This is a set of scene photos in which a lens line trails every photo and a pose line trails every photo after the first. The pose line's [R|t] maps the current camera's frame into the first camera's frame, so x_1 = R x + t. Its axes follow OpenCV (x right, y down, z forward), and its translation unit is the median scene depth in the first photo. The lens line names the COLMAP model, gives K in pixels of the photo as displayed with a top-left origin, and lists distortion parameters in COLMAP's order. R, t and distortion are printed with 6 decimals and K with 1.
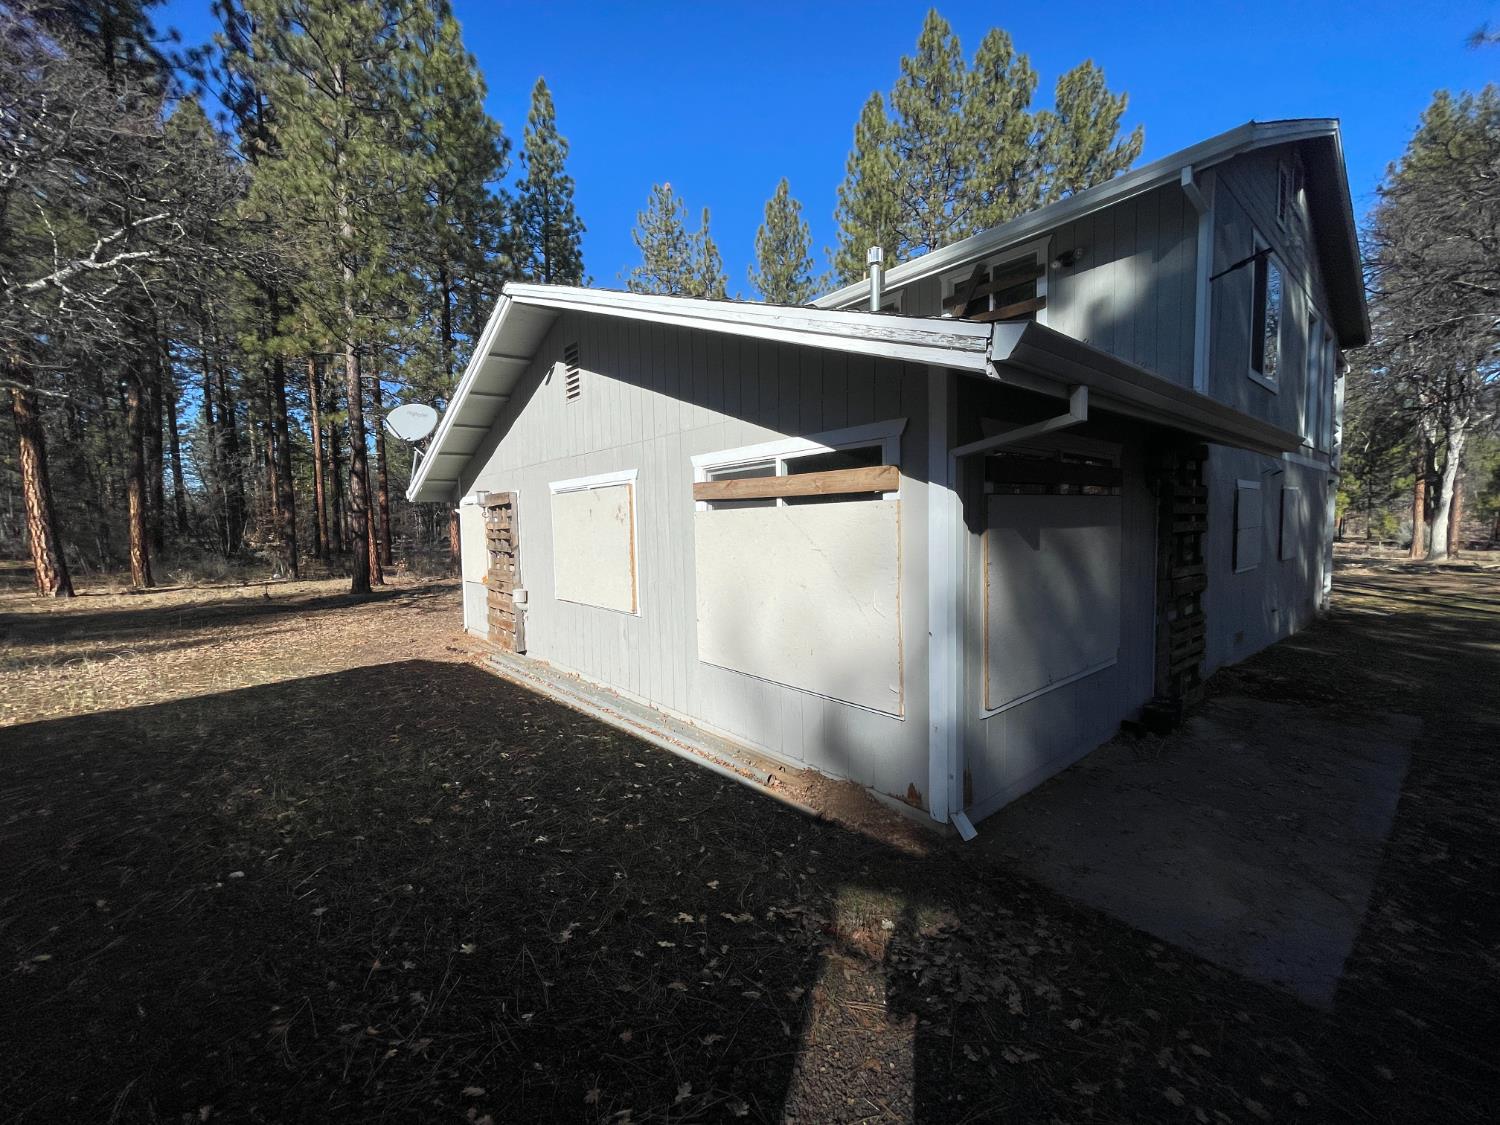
lens RADIAL K [[605.5, 0, 741.6], [0, 605.5, 563.2], [0, 0, 1]] dist [-0.003170, 0.000221]
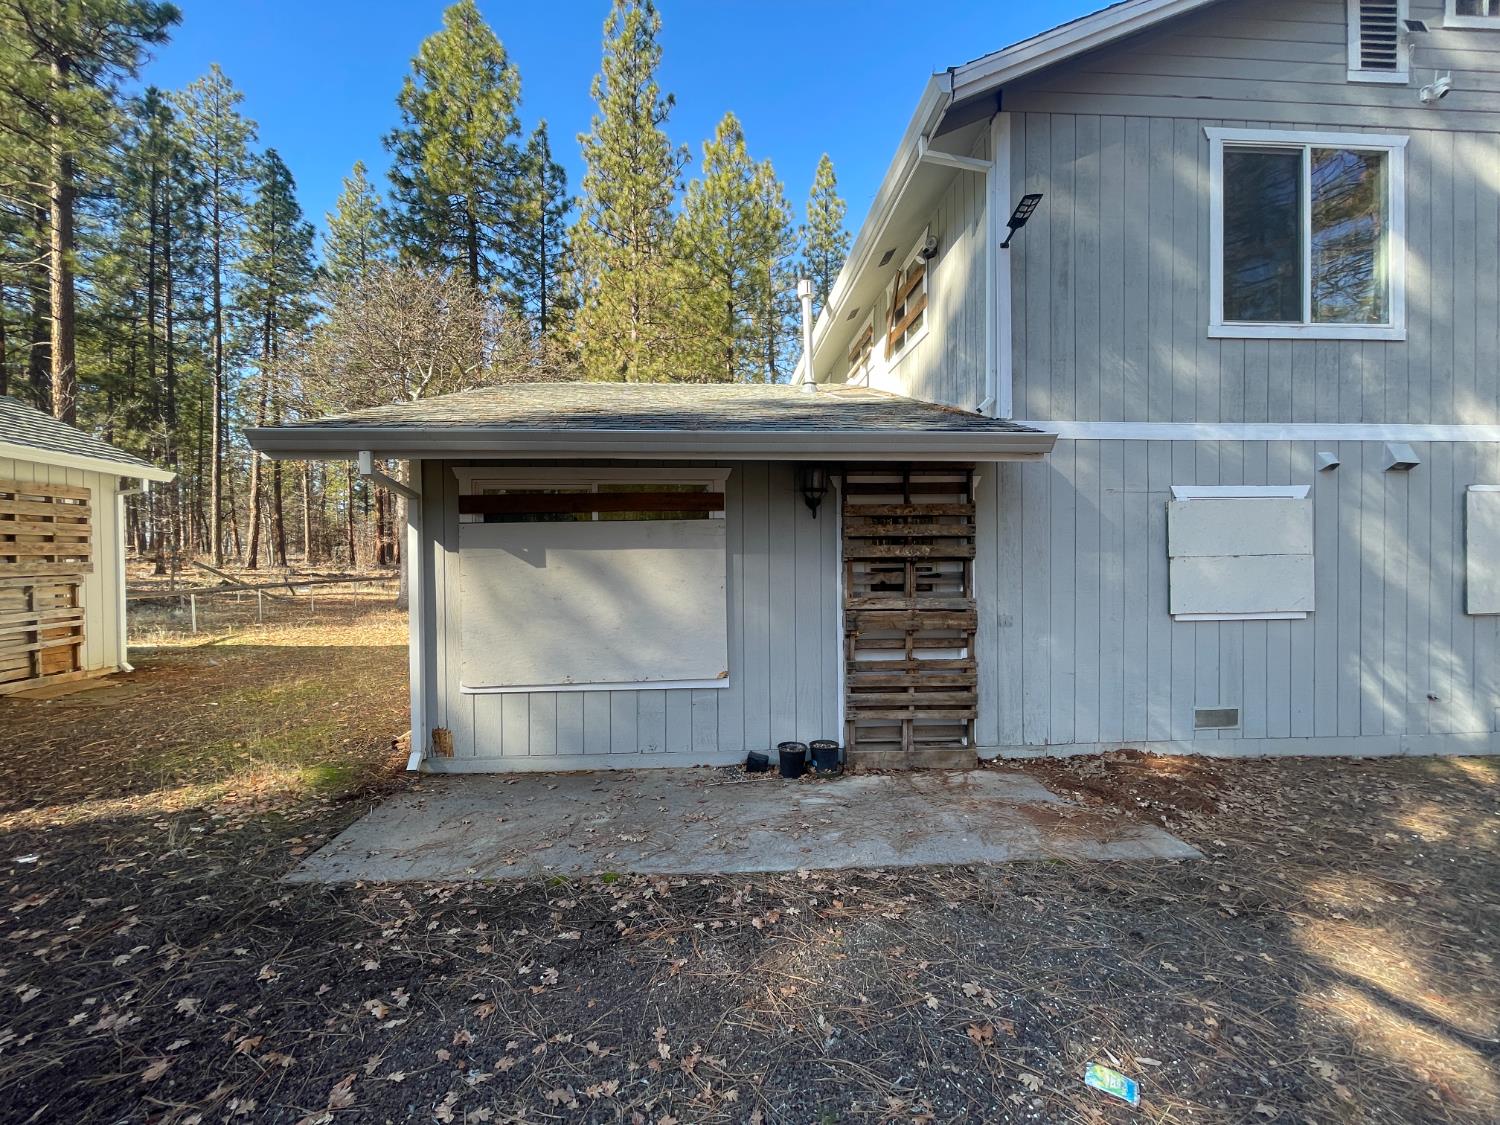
lens RADIAL K [[605.5, 0, 741.7], [0, 605.5, 562.8], [0, 0, 1]] dist [-0.003170, 0.000221]
pose [[0.805259, 0.016951, -0.592681, 0.988863], [-0.043549, 0.998582, -0.030610, -0.007470], [0.591322, 0.050460, 0.804855, 0.169551]]
